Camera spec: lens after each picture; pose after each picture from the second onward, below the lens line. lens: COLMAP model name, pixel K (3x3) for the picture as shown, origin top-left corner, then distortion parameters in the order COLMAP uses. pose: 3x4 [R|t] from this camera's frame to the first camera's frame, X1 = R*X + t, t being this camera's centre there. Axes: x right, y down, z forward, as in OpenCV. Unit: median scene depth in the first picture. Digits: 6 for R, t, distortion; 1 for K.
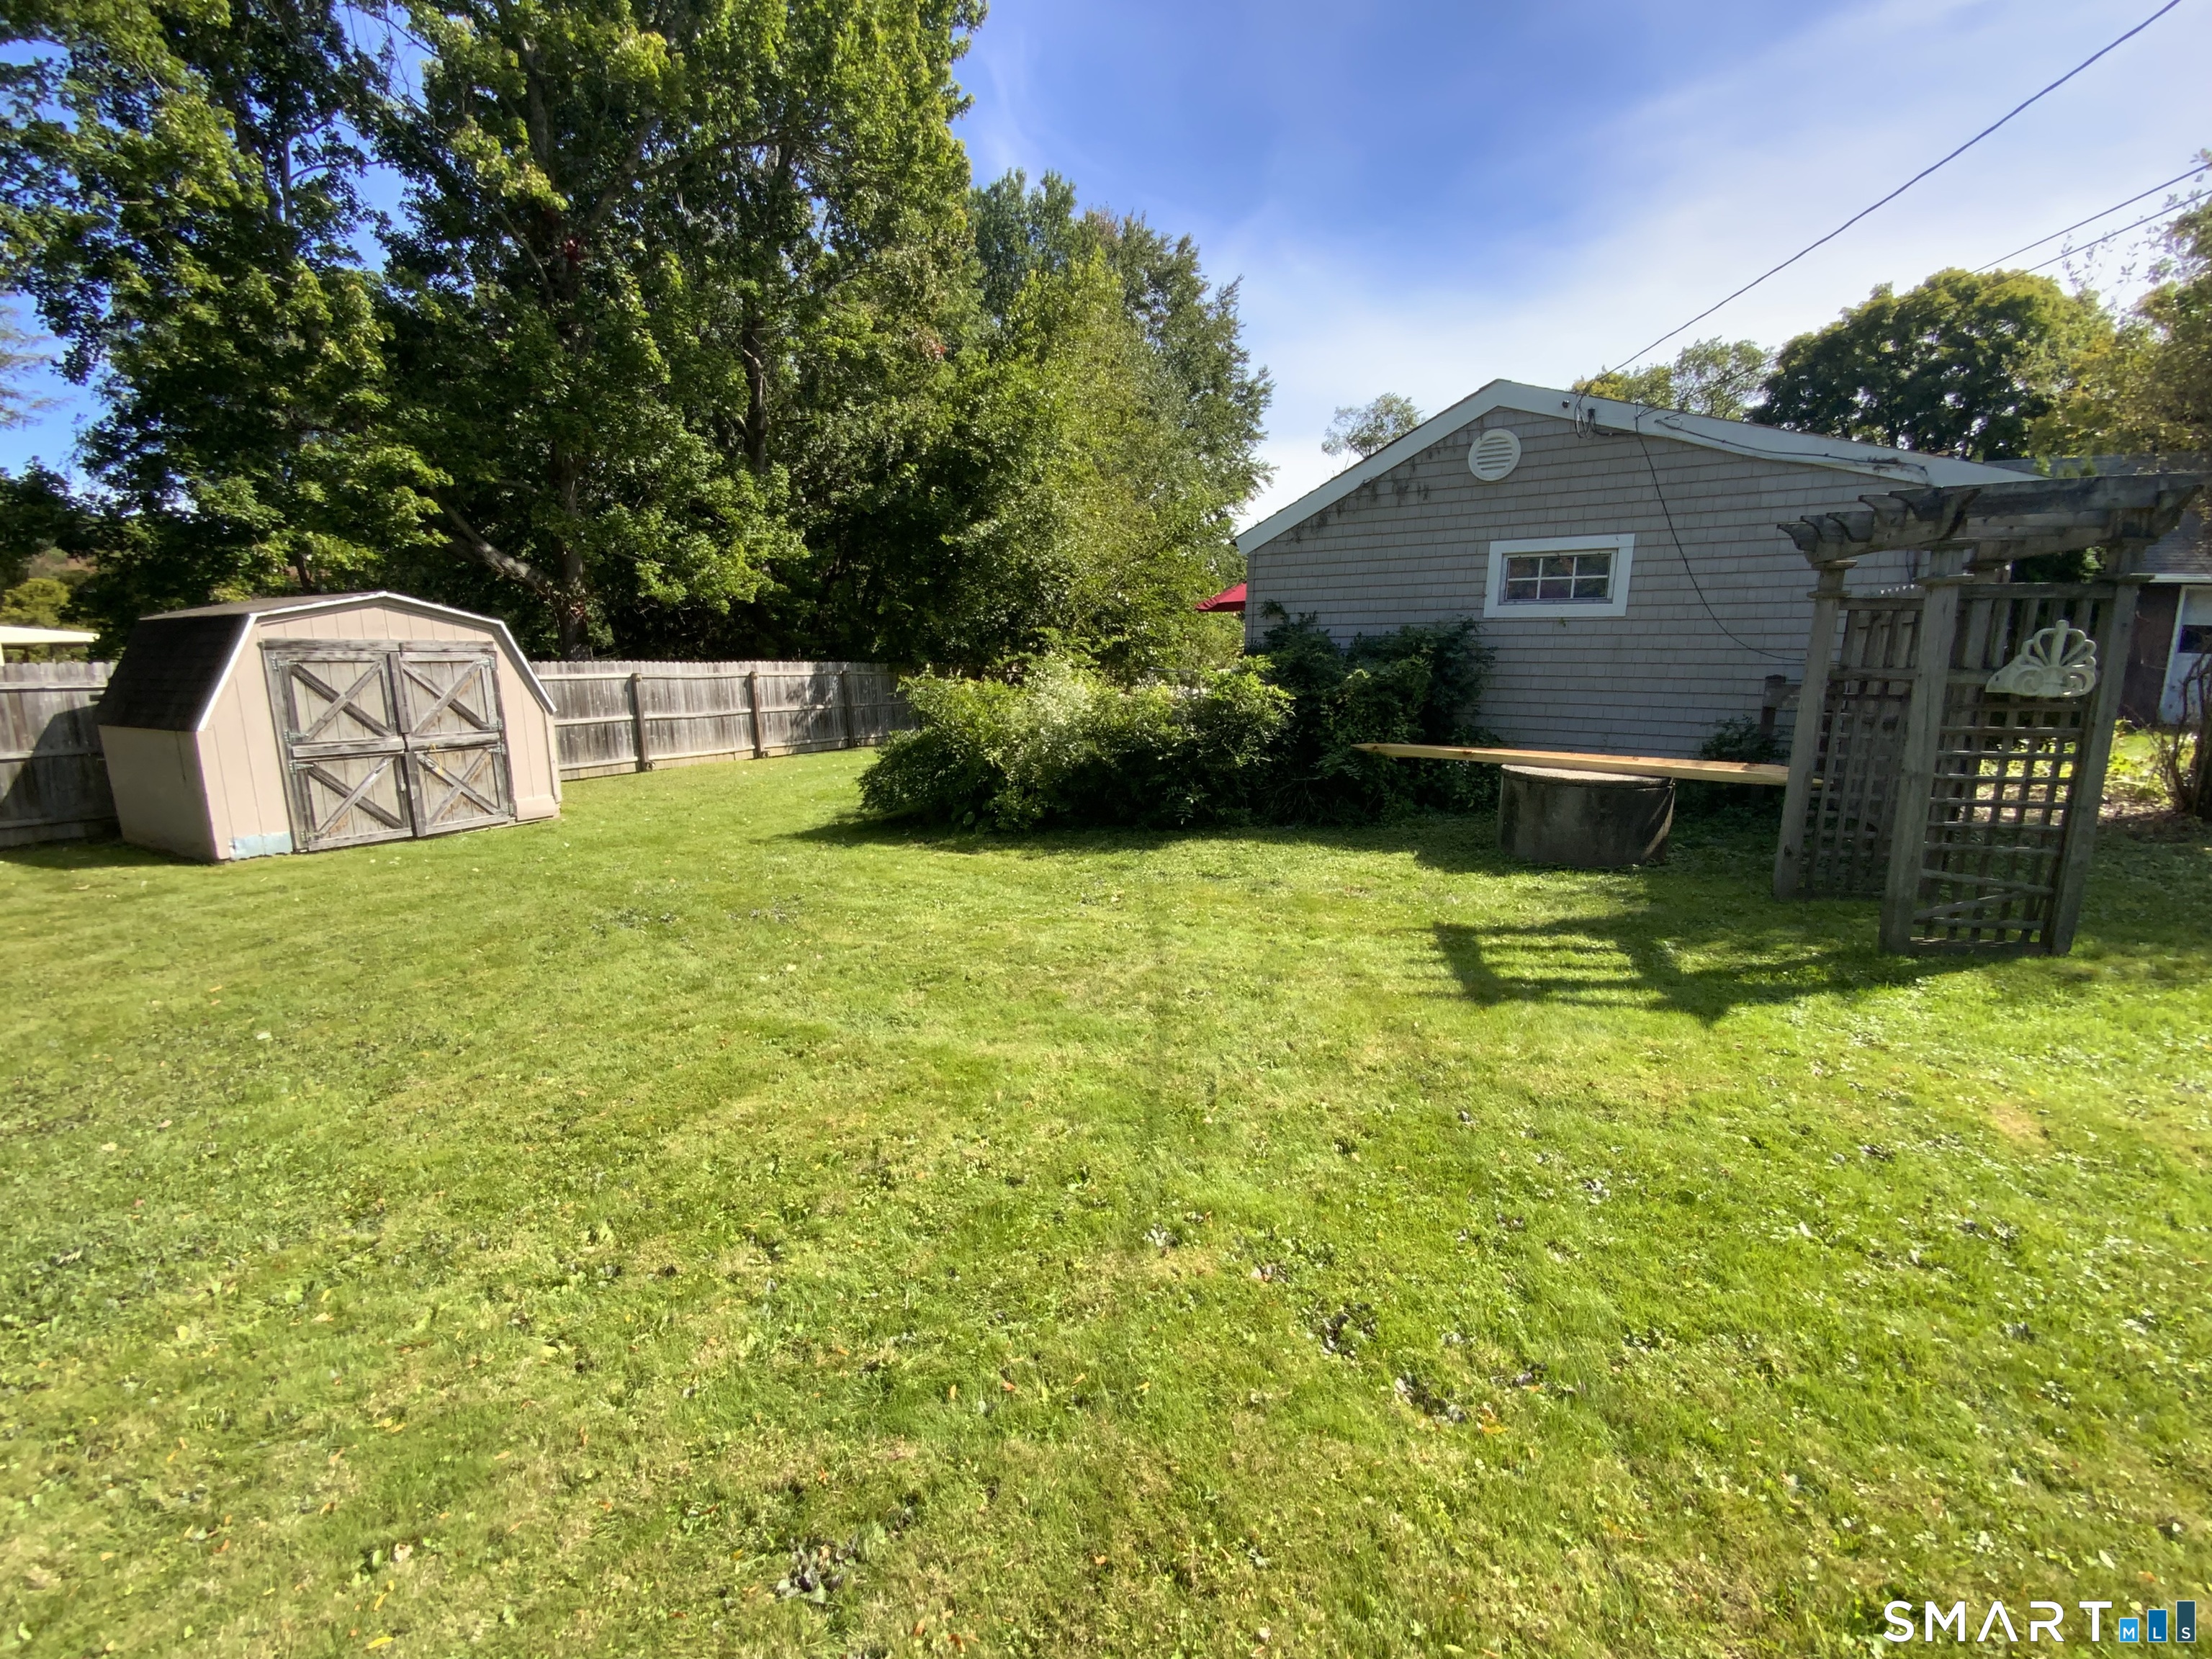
lens RADIAL K [[877.2, 0, 1105.5], [0, 877.2, 834.9], [0, 0, 1]] dist [0.015625, -0.018231]
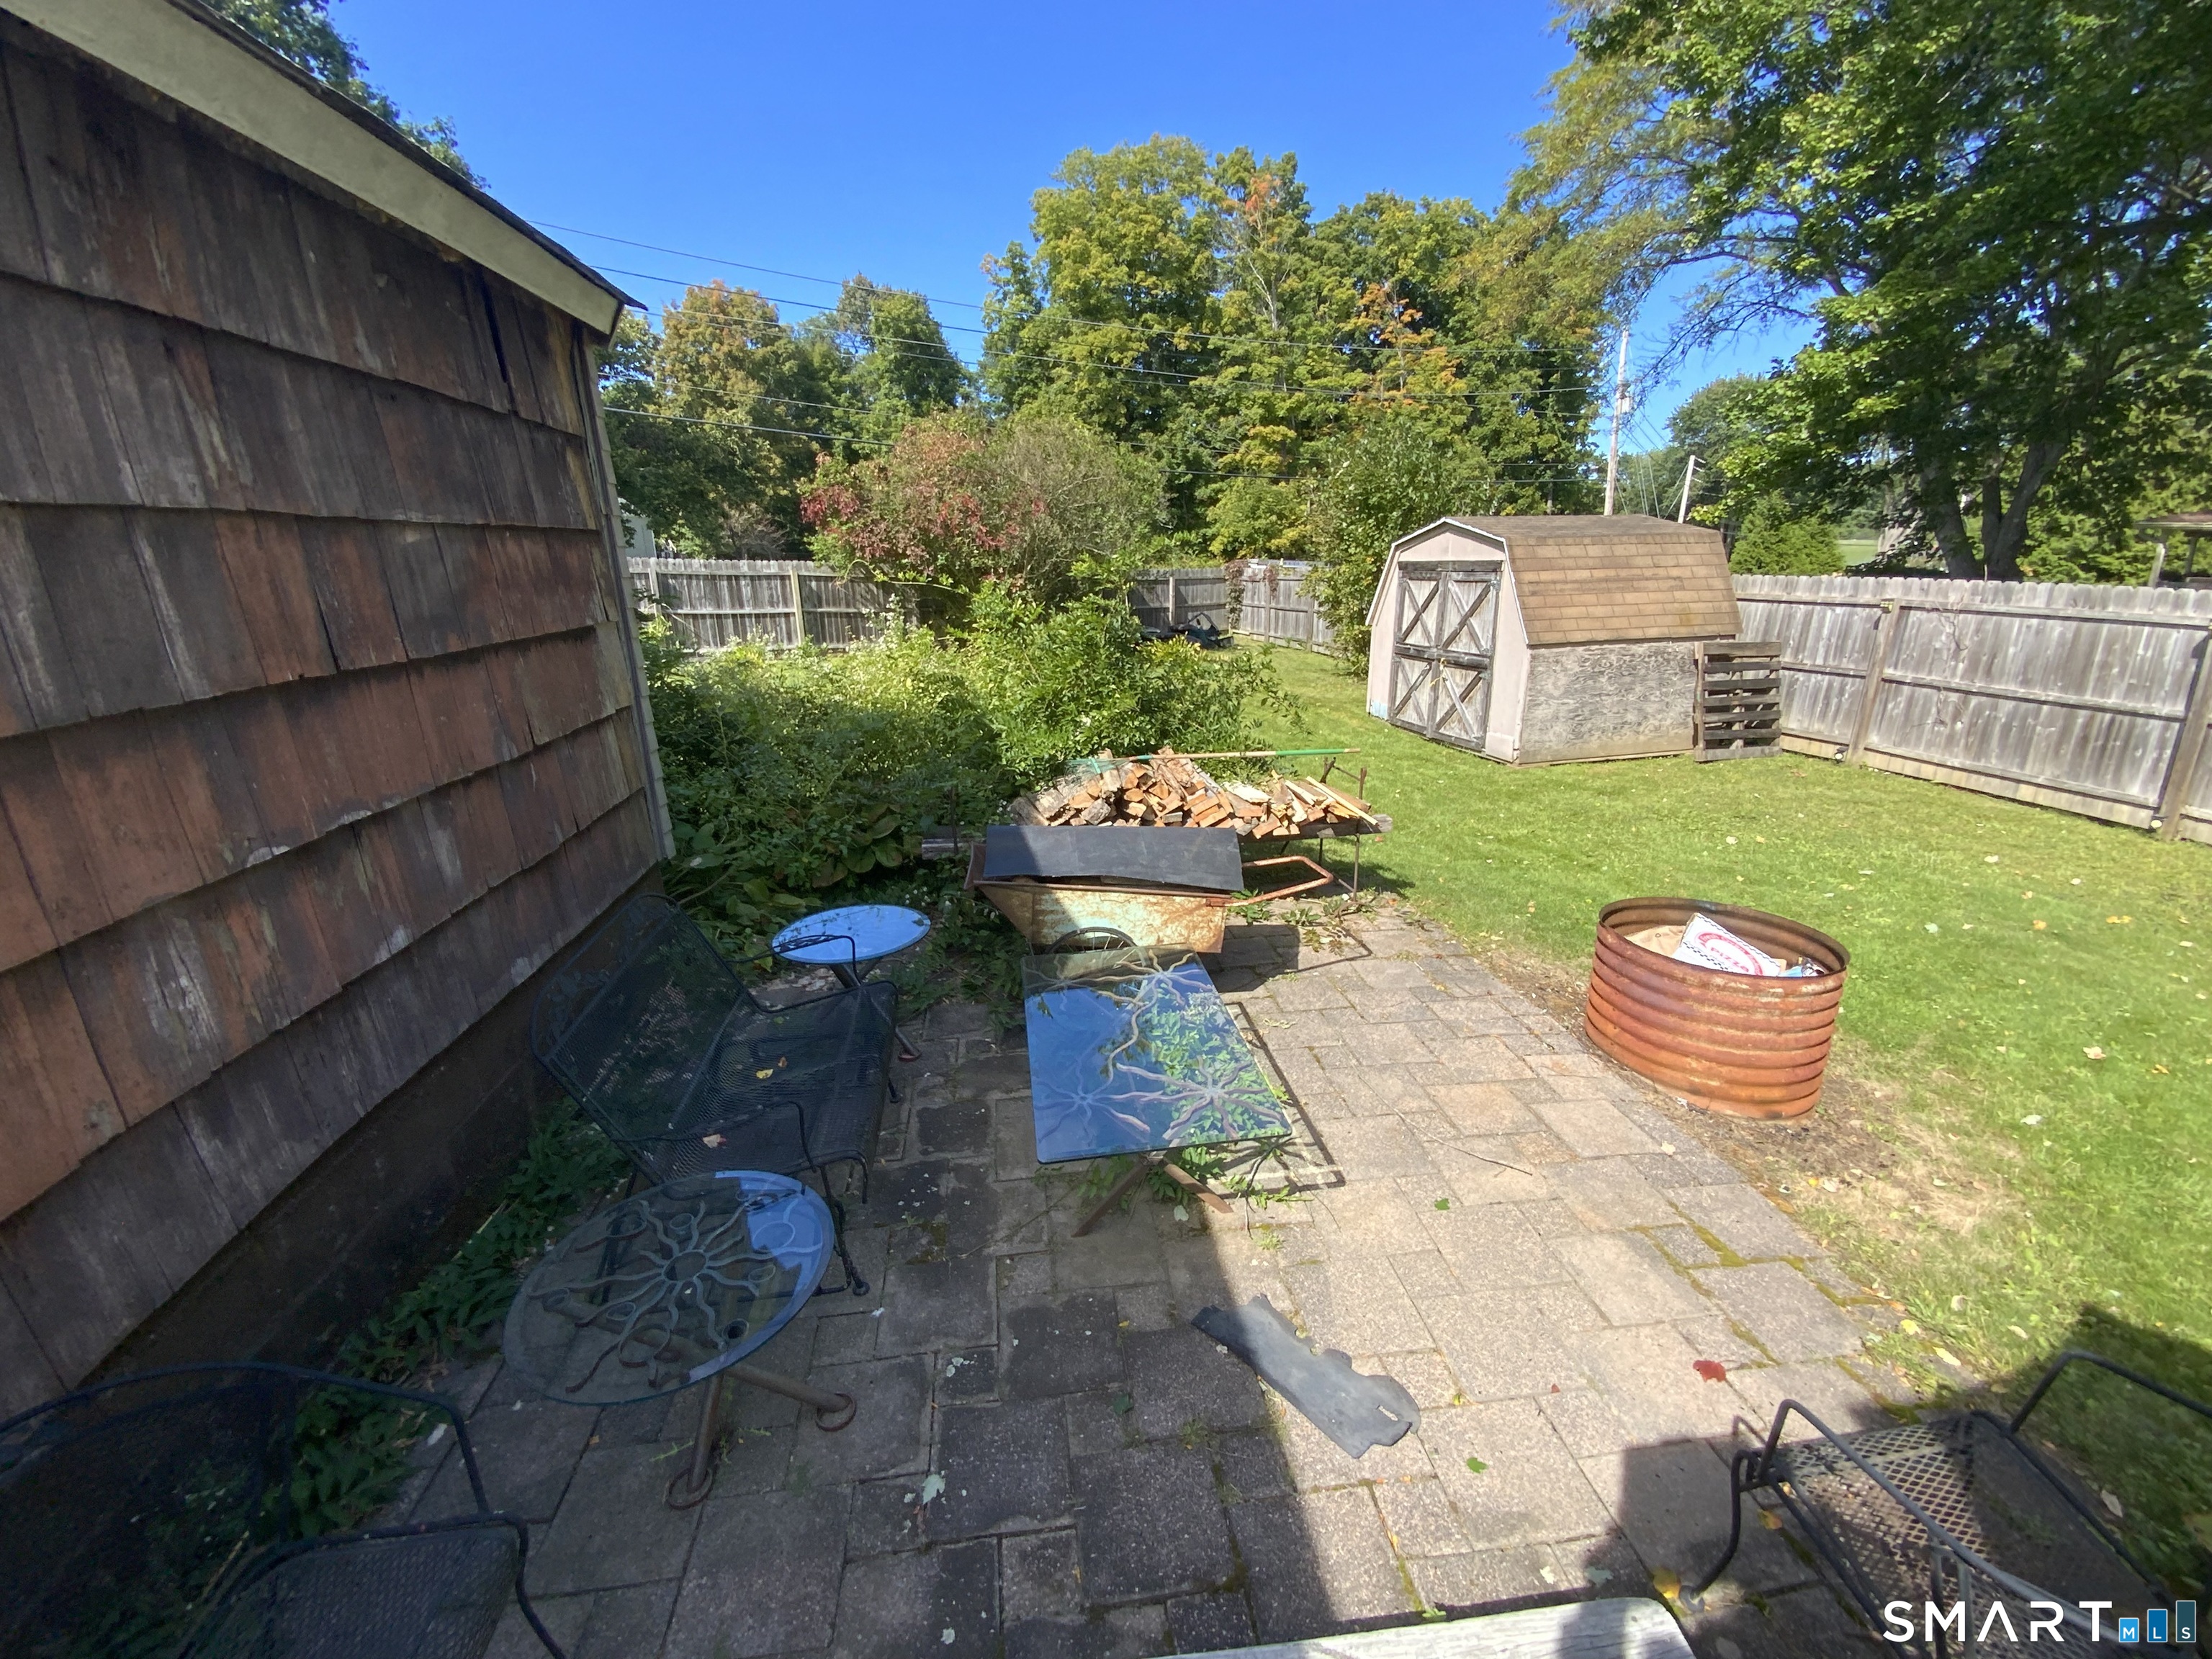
lens RADIAL K [[877.2, 0, 1105.5], [0, 877.2, 834.9], [0, 0, 1]] dist [0.015625, -0.018231]
pose [[-0.773456, 0.205757, -0.599525, 0.226699], [-0.098618, 0.895264, 0.434484, -0.311344], [0.626131, 0.395178, -0.672156, 1.429436]]
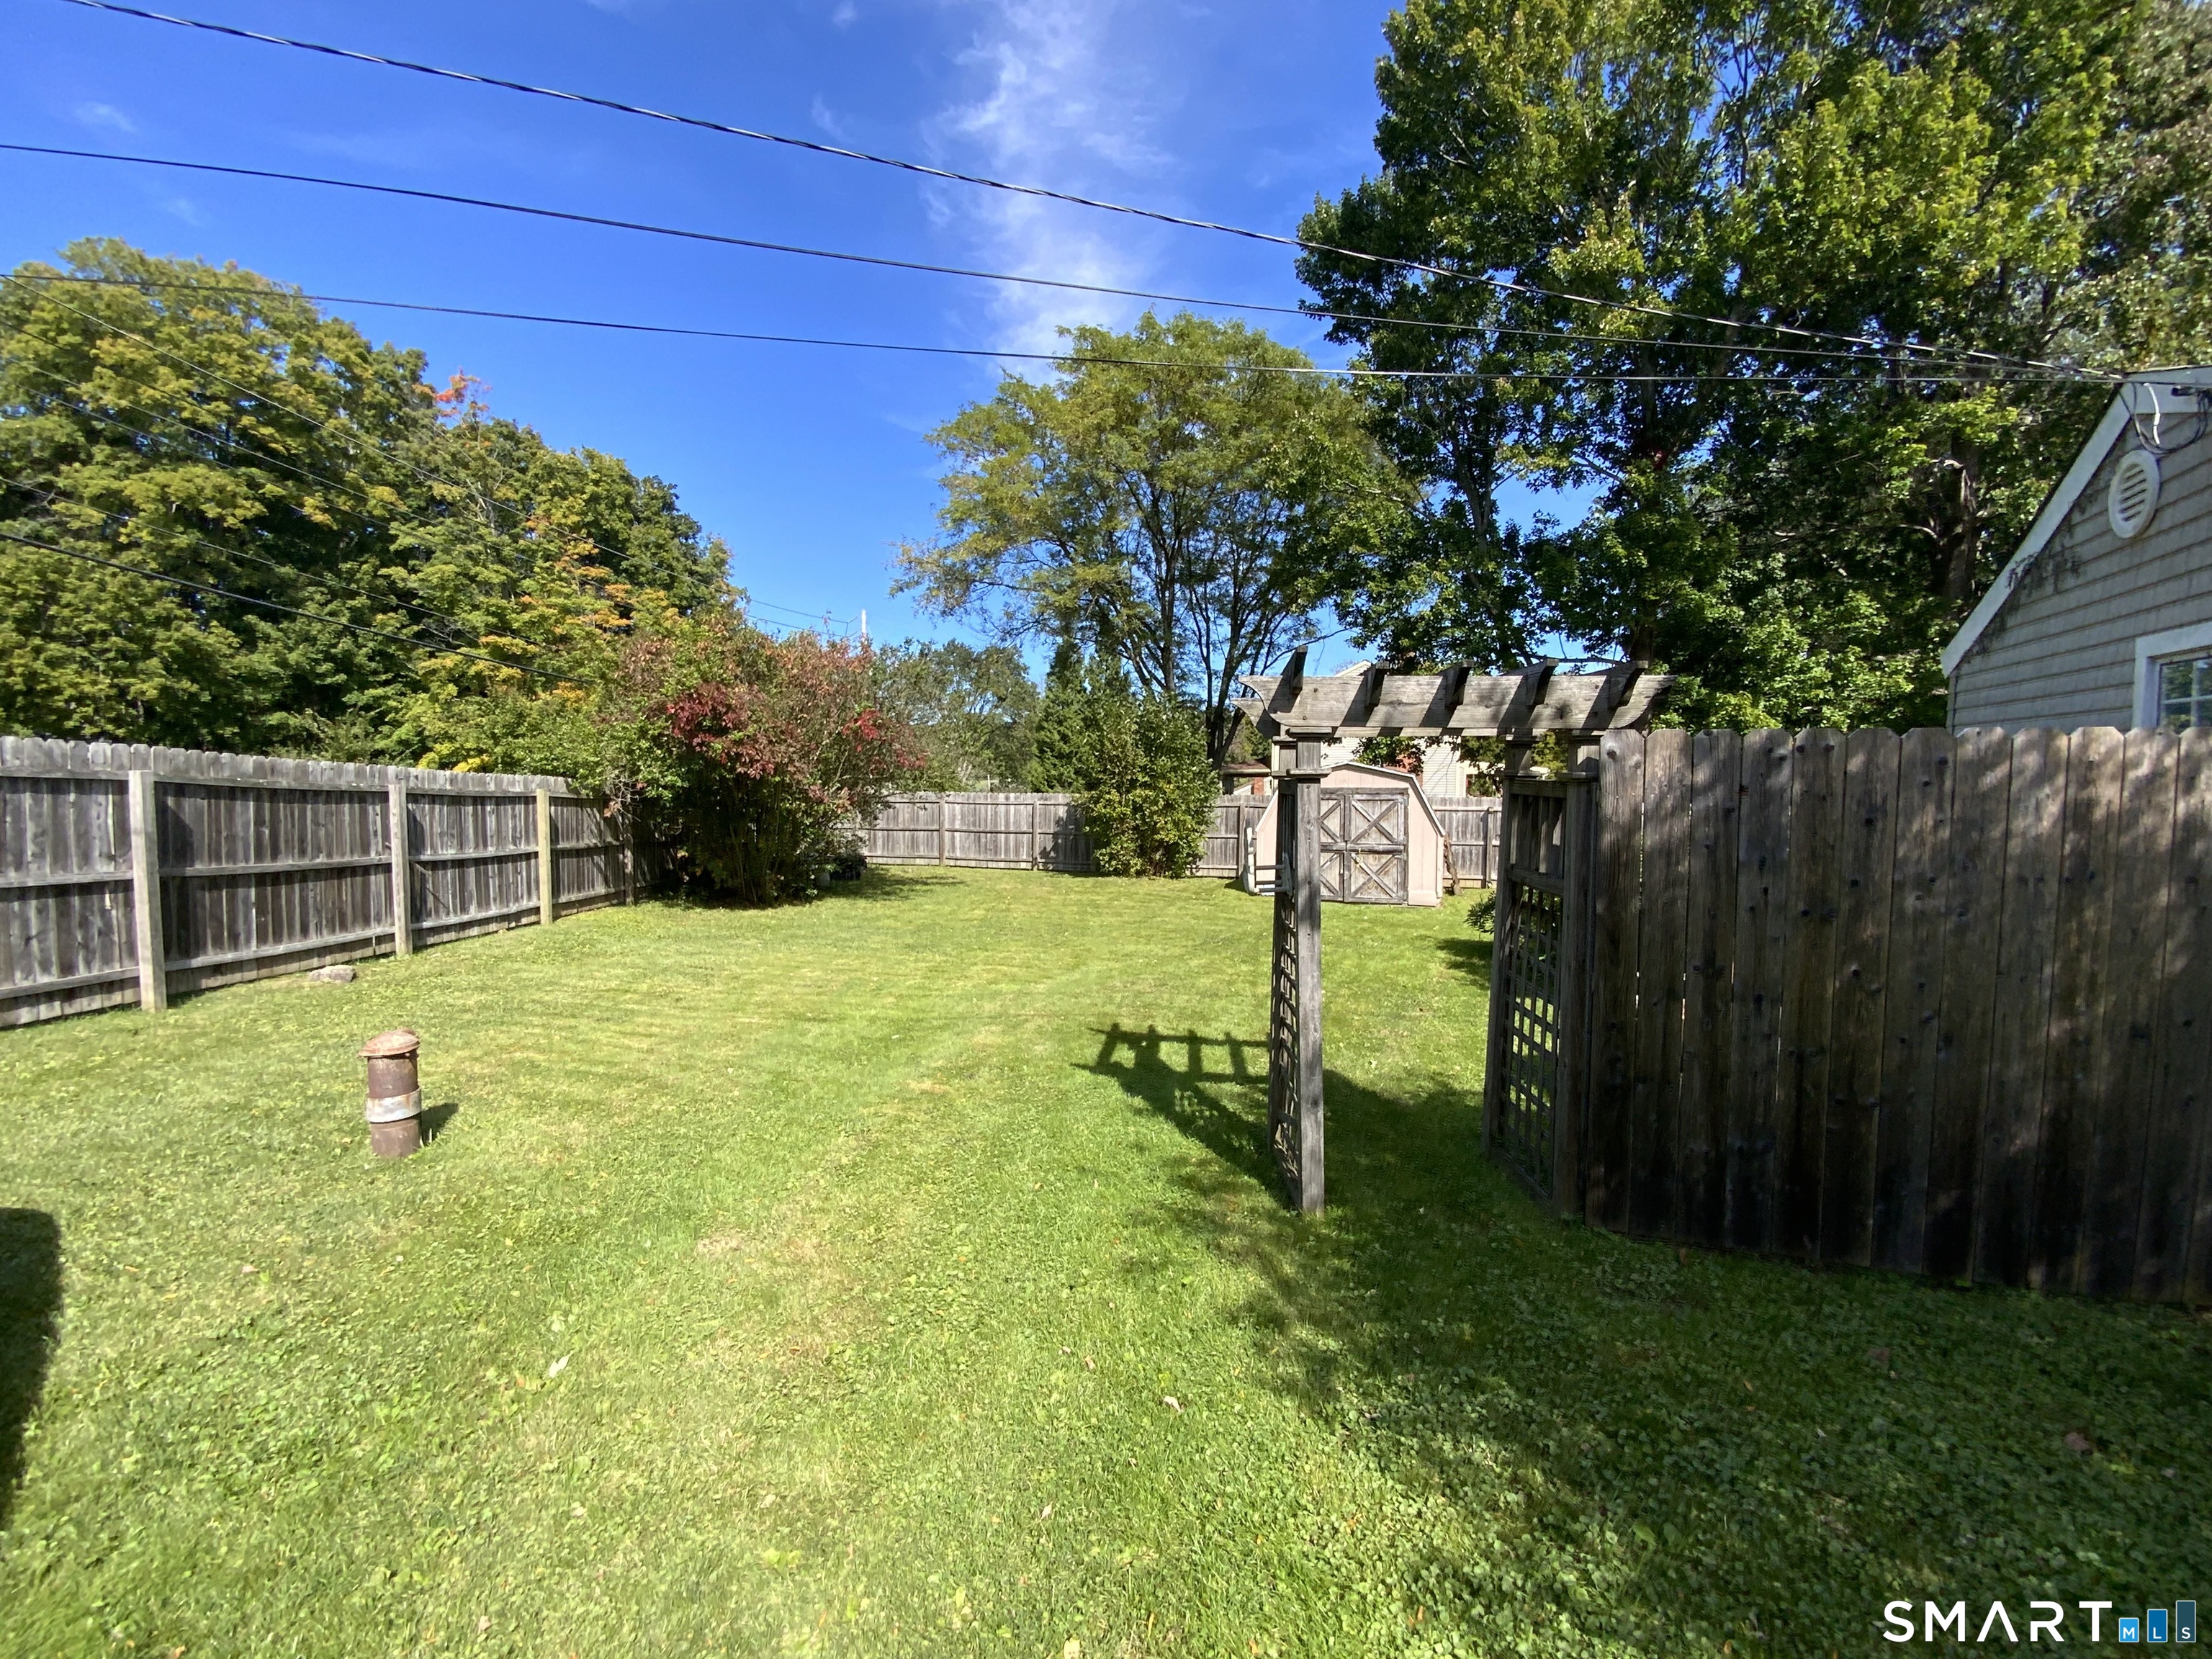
lens RADIAL K [[877.2, 0, 1105.5], [0, 877.2, 834.9], [0, 0, 1]] dist [0.015625, -0.018231]
pose [[0.138559, 0.063641, -0.988307, 0.763139], [-0.189781, 0.981145, 0.036573, -0.090184], [0.972000, 0.182495, 0.148024, 0.249191]]
